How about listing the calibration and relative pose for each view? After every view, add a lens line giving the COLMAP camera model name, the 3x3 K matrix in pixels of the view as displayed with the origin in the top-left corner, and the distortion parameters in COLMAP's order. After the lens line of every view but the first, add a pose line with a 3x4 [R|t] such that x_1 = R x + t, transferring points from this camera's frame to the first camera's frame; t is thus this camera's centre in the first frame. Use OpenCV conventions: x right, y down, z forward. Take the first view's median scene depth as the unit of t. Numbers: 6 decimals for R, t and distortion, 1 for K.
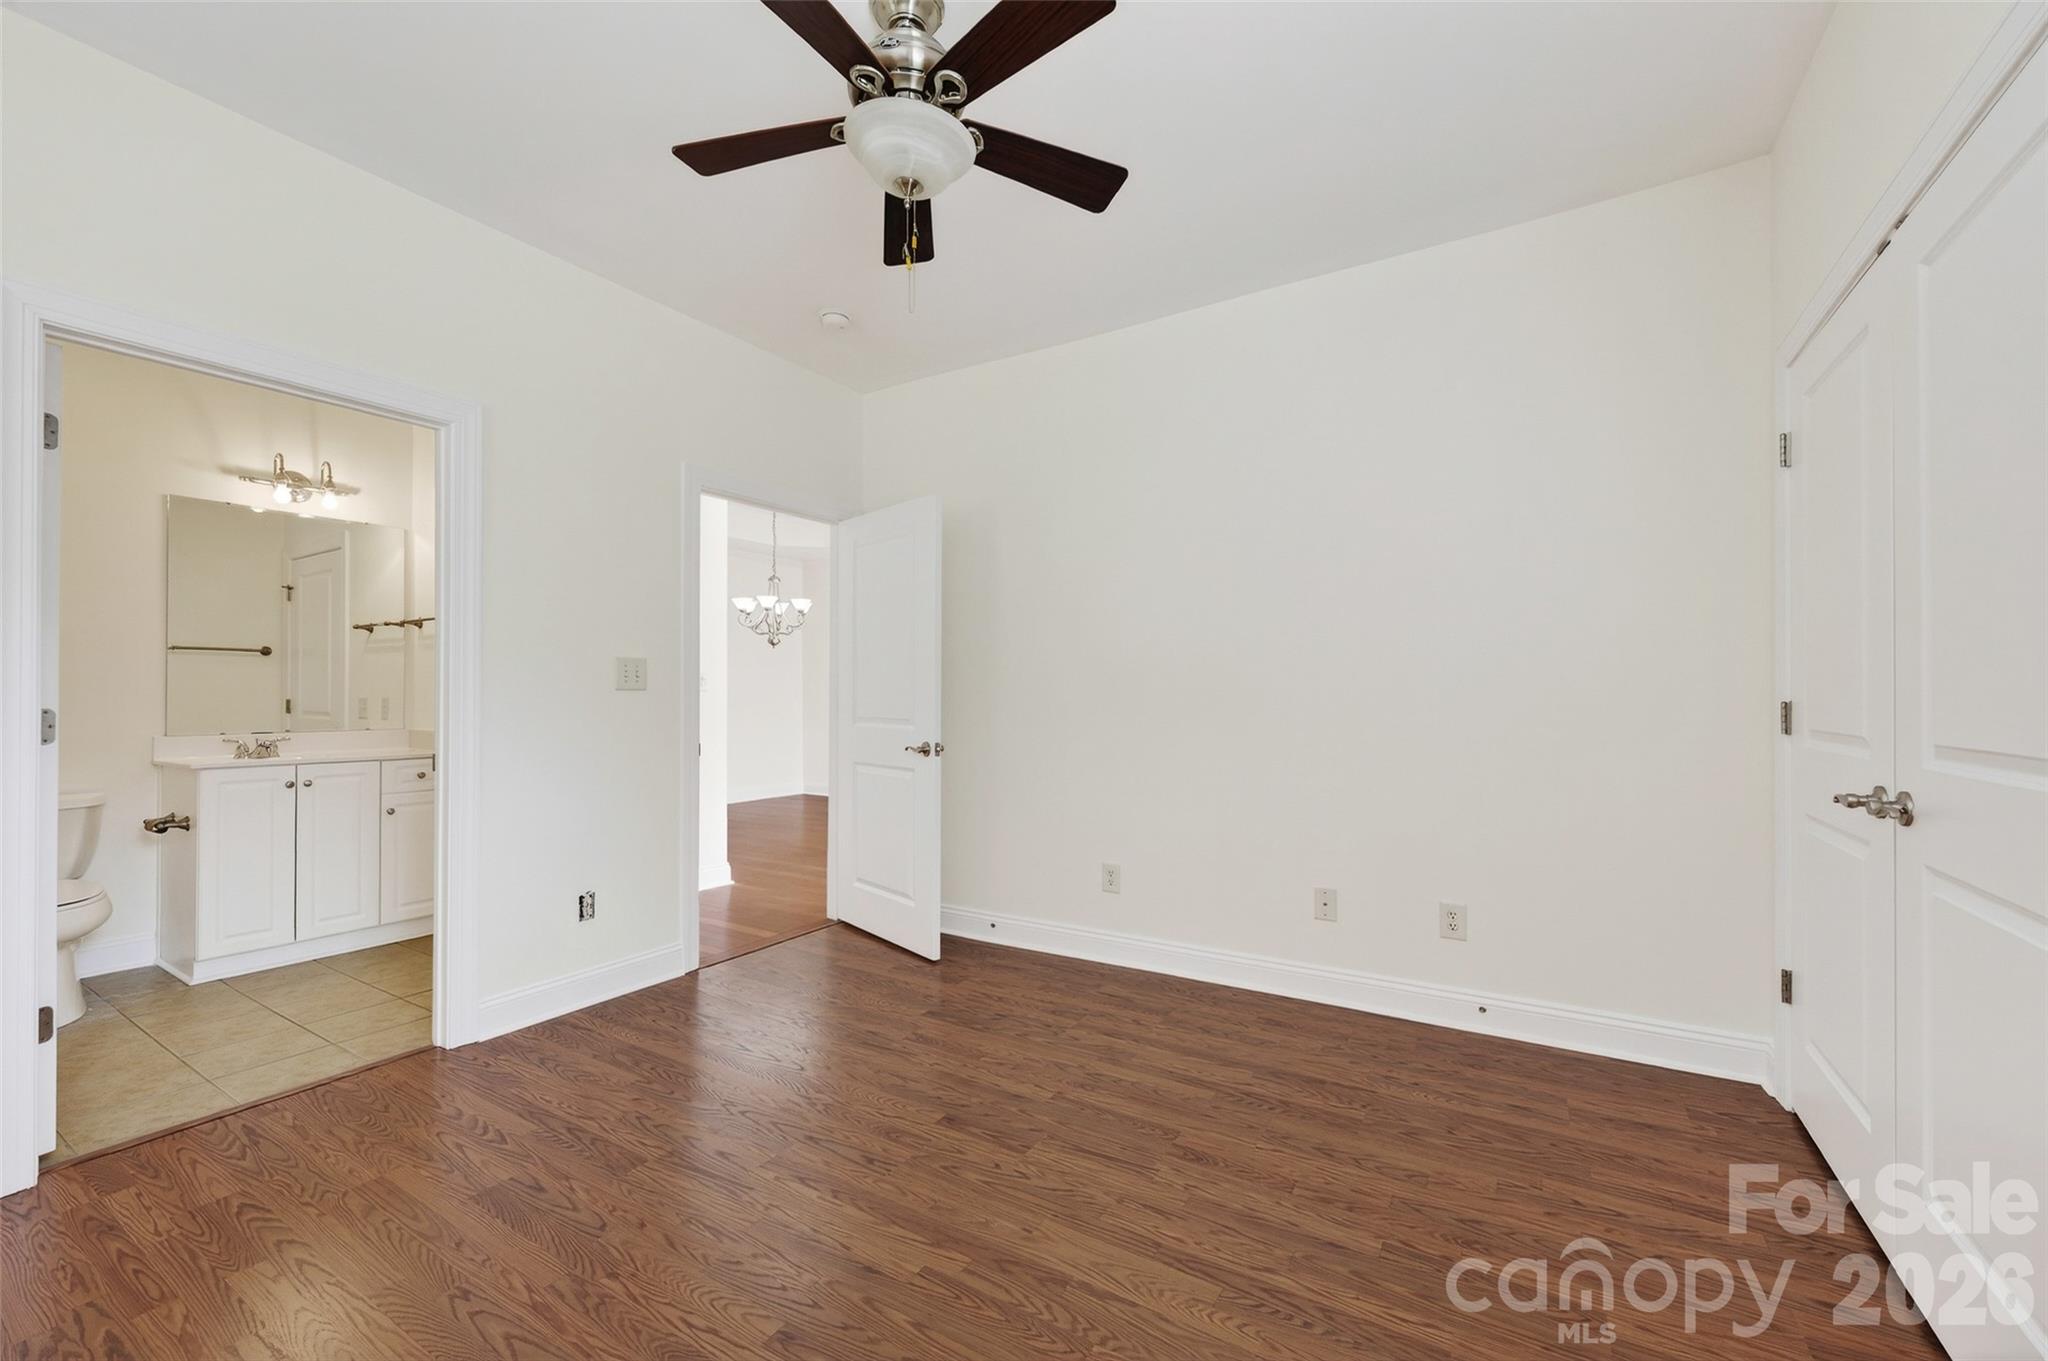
lens RADIAL K [[821.2, 0, 1025.3], [0, 821.2, 690.4], [0, 0, 1]] dist [-0.000220, 0.000987]
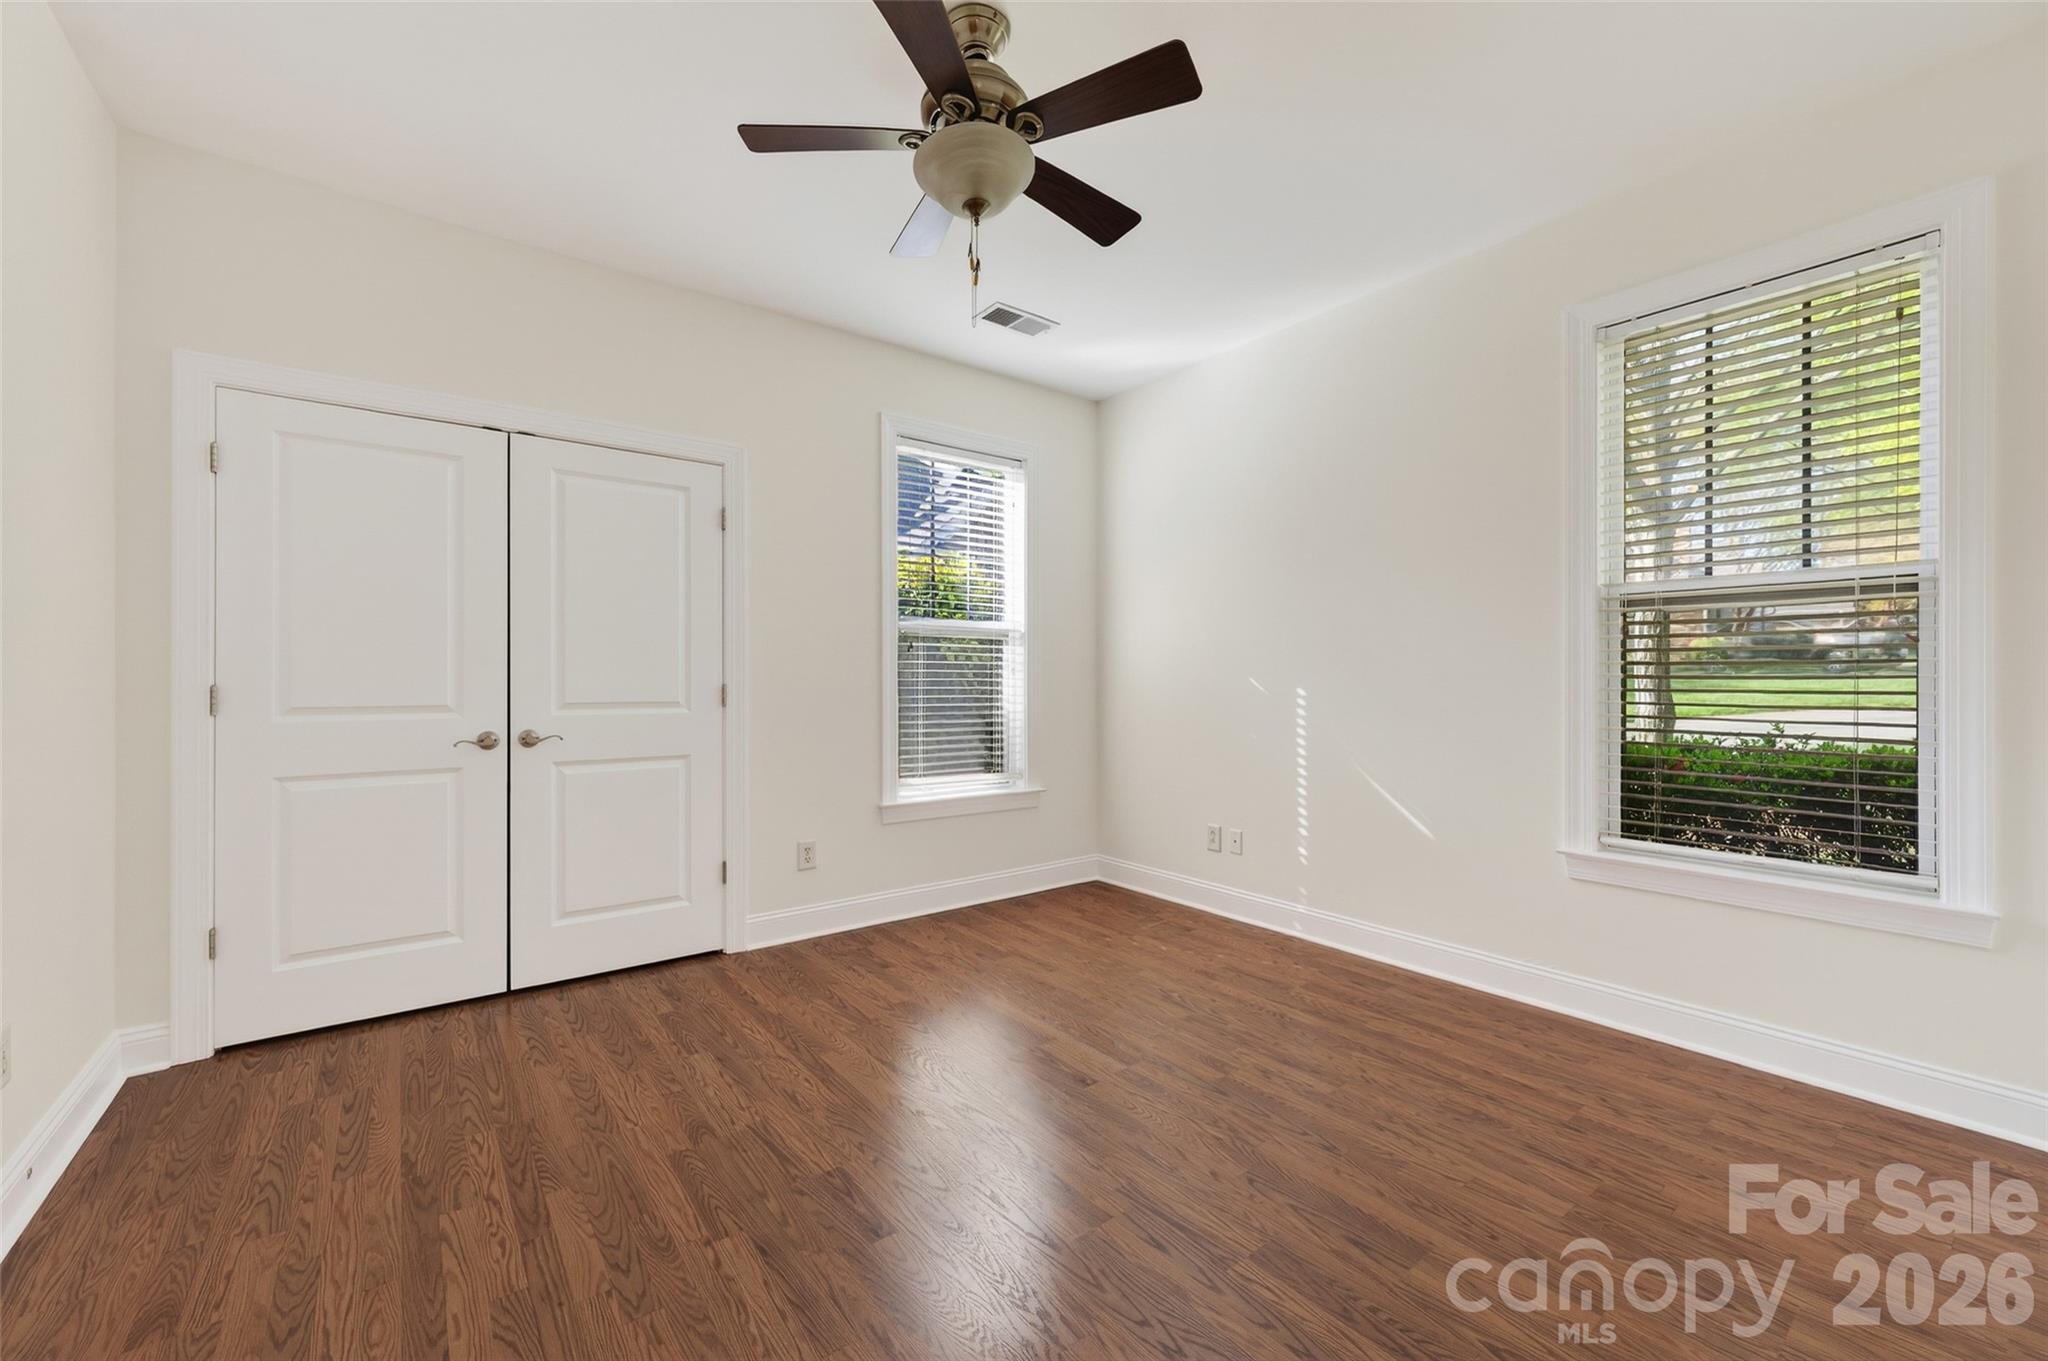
lens RADIAL K [[821.2, 0, 1029.4], [0, 821.2, 680.9], [0, 0, 1]] dist [-0.000220, 0.000987]
pose [[-0.935924, -0.000161, 0.352201, -0.527164], [-0.002708, 0.999974, -0.006740, 0.014155], [-0.352191, -0.007262, -0.935900, 1.779084]]
